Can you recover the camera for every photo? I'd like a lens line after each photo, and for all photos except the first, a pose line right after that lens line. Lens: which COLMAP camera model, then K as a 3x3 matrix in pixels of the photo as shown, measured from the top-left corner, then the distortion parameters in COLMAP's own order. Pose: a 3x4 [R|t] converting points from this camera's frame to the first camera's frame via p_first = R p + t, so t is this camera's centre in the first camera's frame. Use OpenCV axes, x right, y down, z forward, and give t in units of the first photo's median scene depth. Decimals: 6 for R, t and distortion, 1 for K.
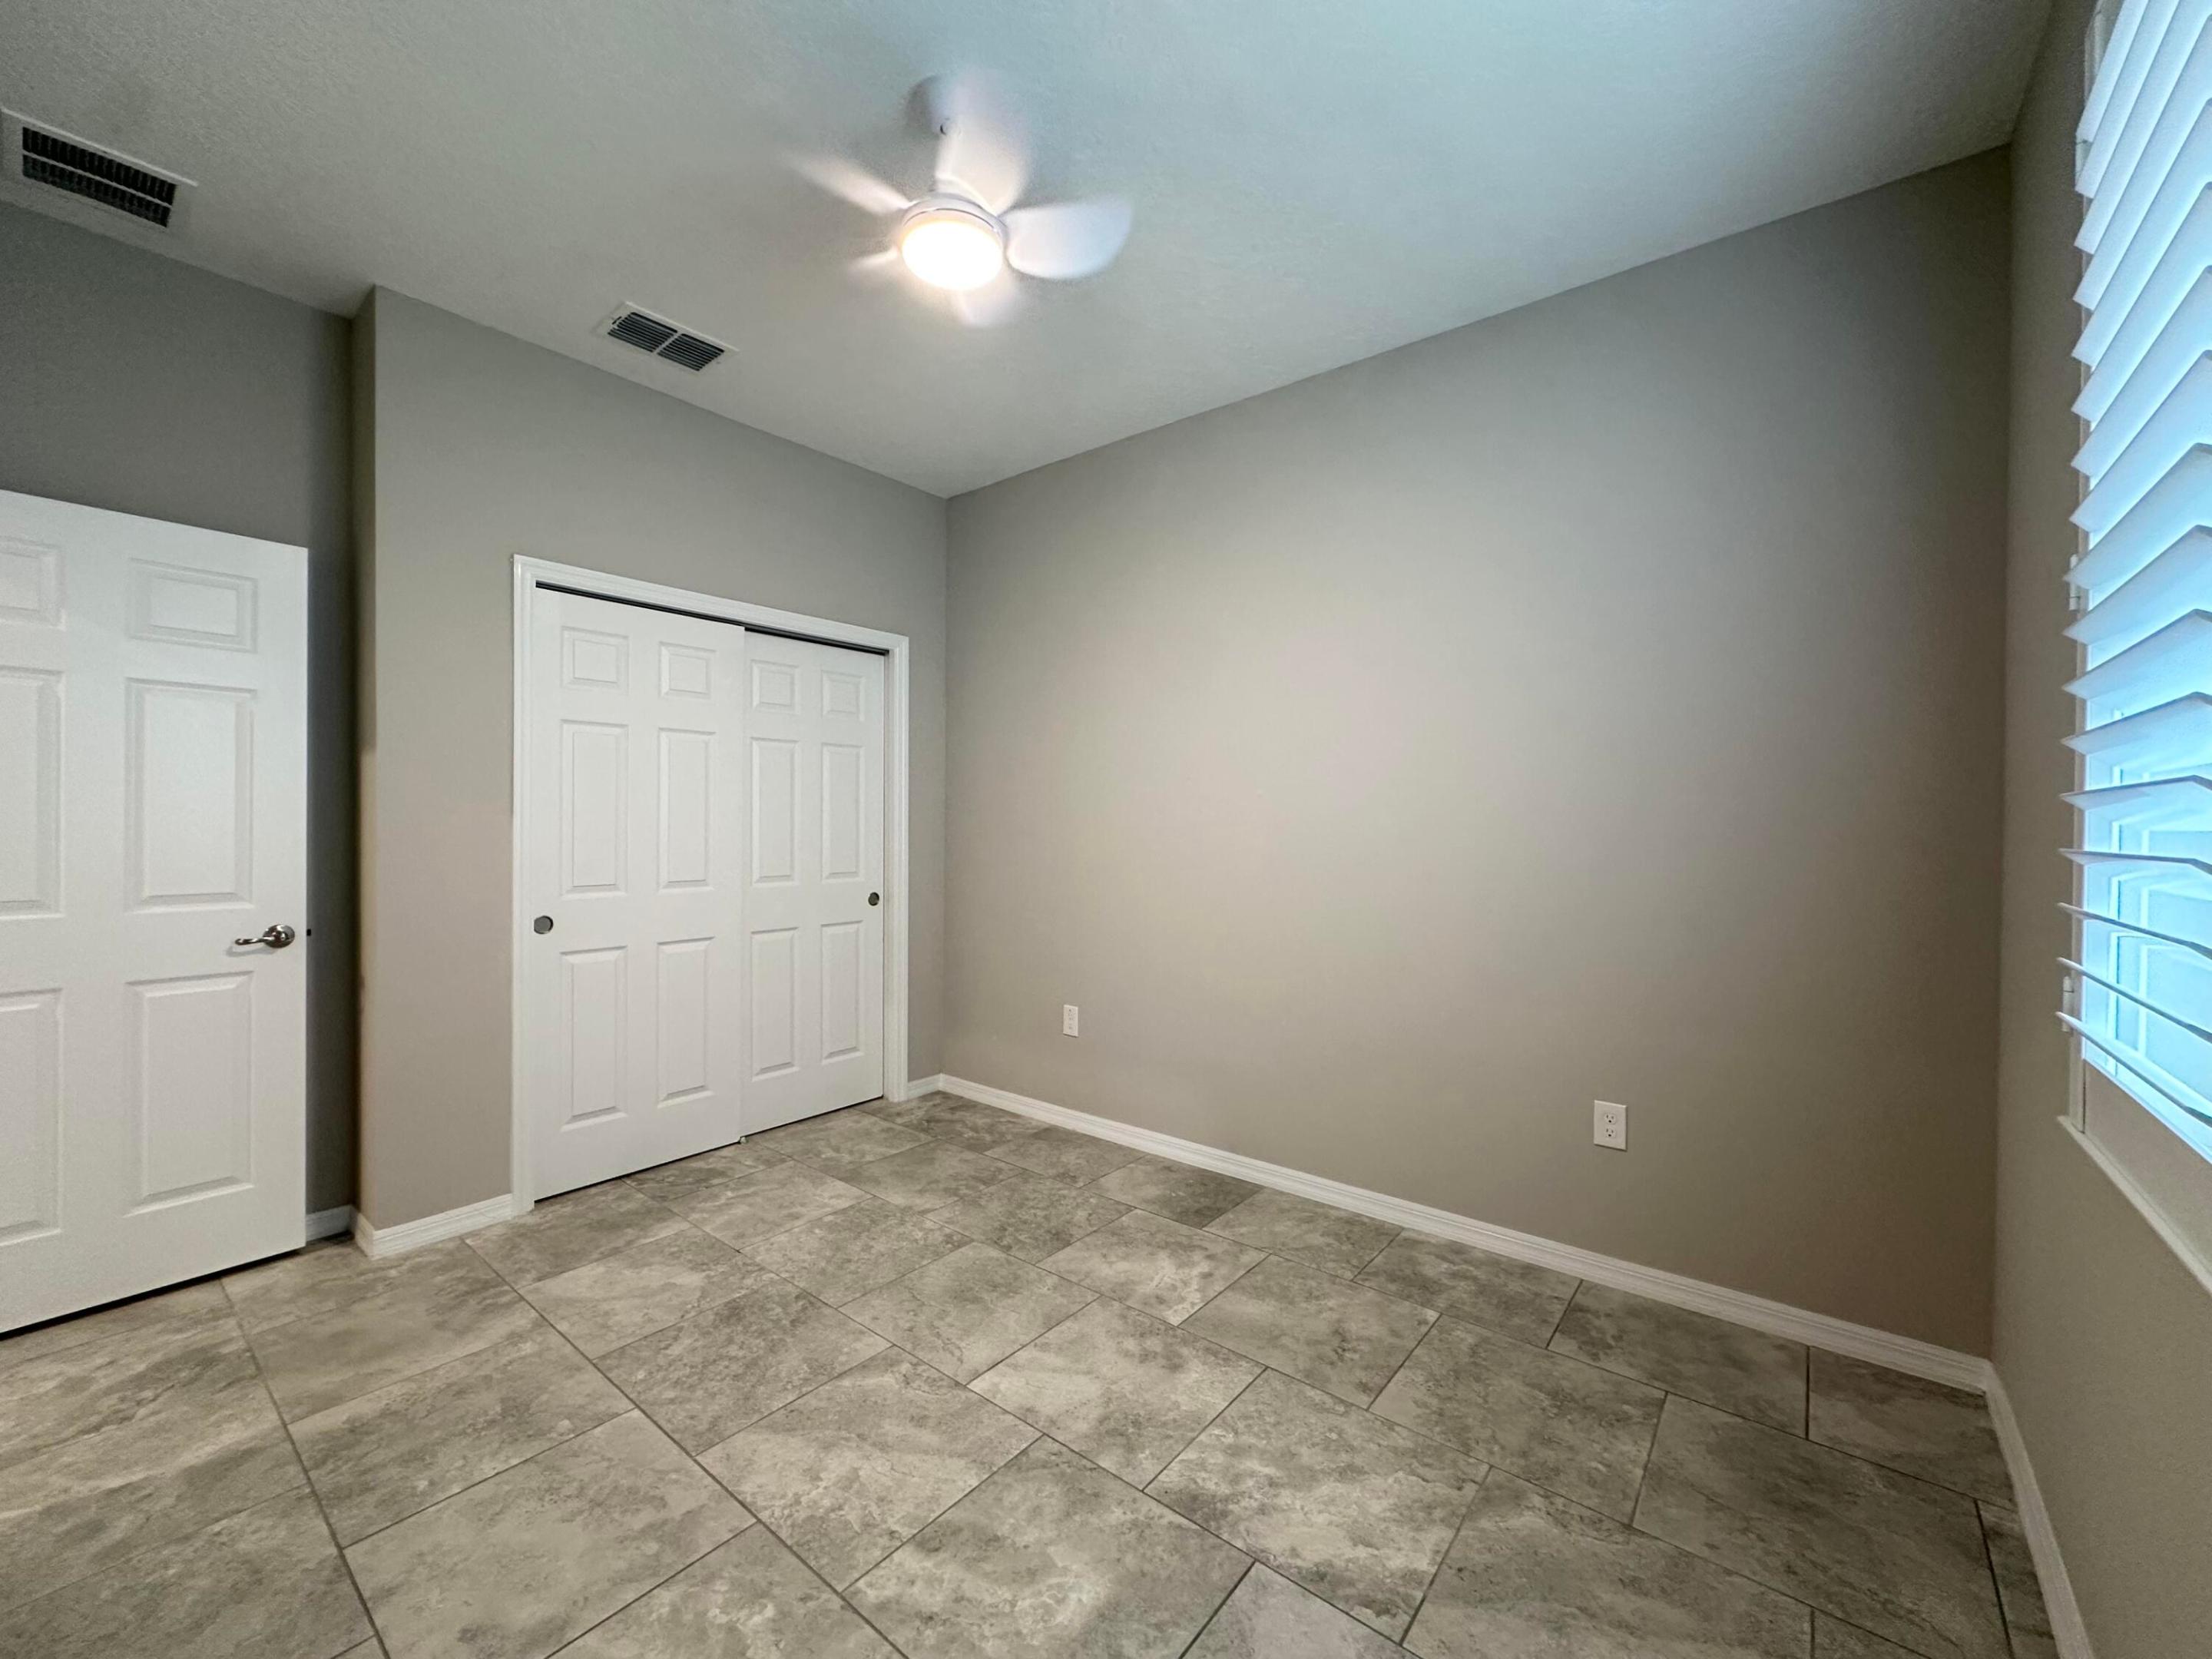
lens RADIAL K [[886.2, 0, 1101.6], [0, 886.2, 830.9], [0, 0, 1]] dist [-0.004243, 0.000514]
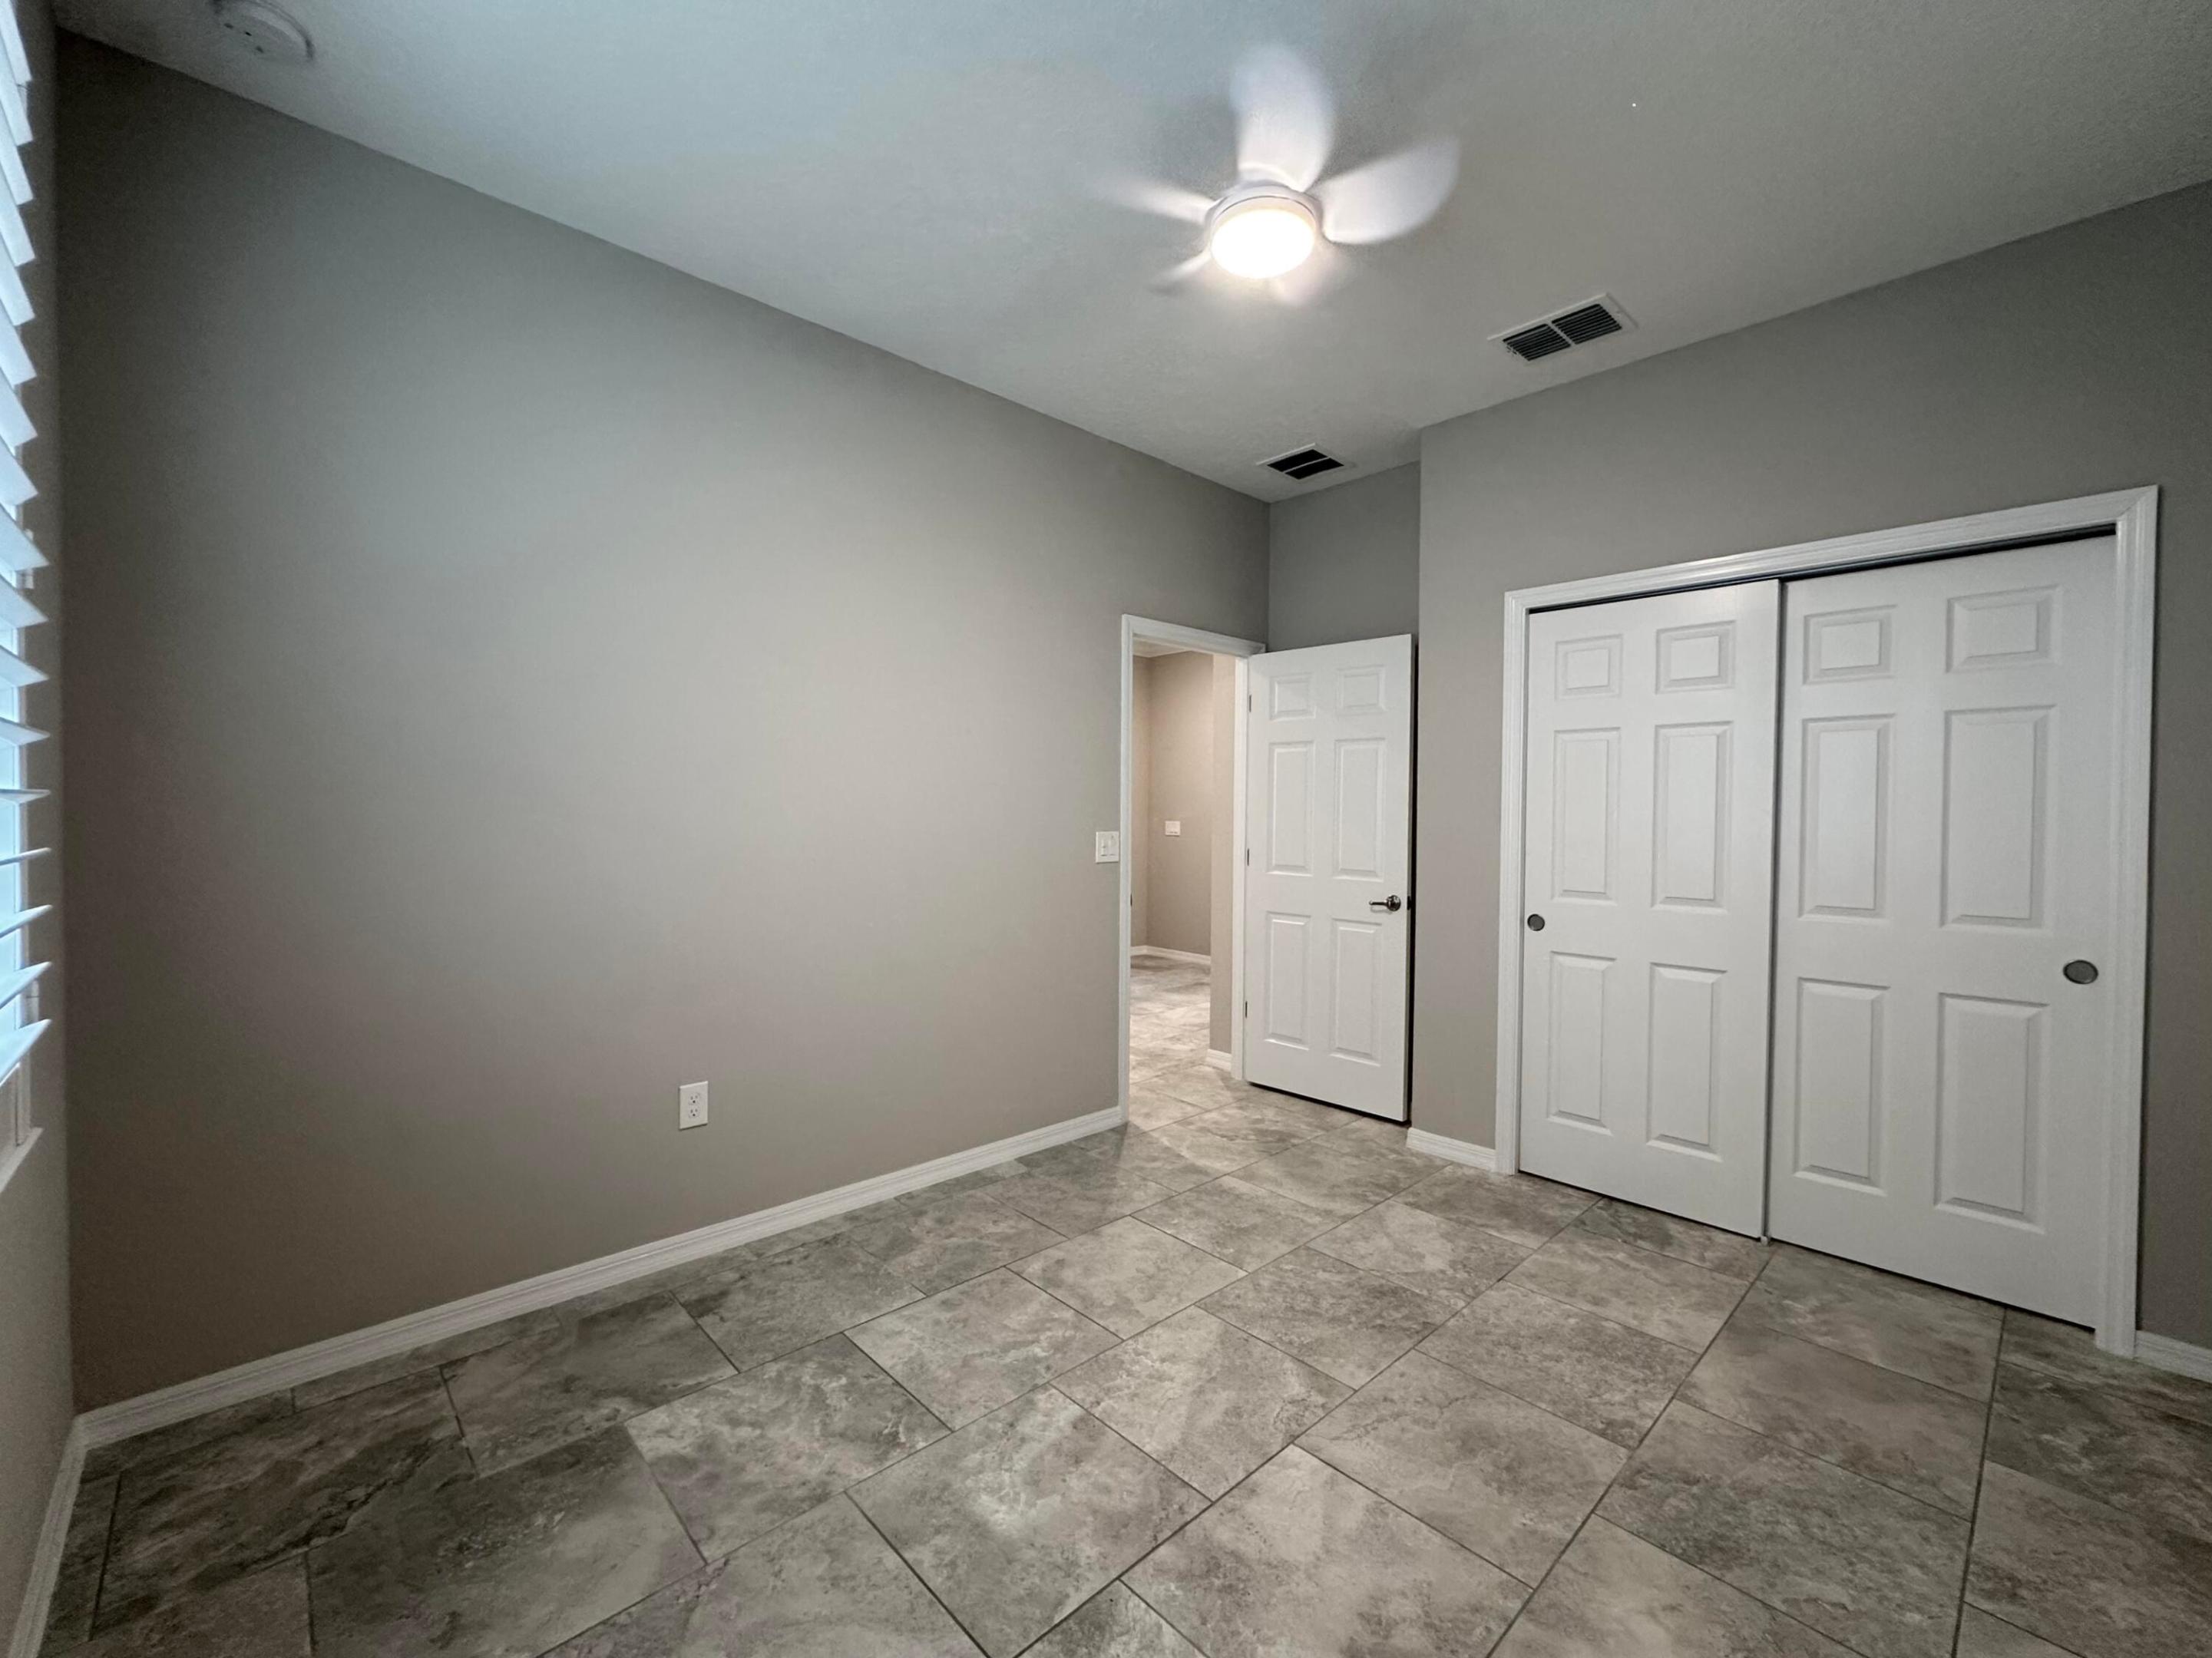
lens RADIAL K [[886.1, 0, 1092.1], [0, 886.1, 828.4], [0, 0, 1]] dist [-0.004243, 0.000514]
pose [[-0.131322, 0.009463, -0.991295, 0.617955], [-0.022283, 0.999674, 0.012495, -0.012333], [0.991089, 0.023730, -0.131068, 0.717930]]
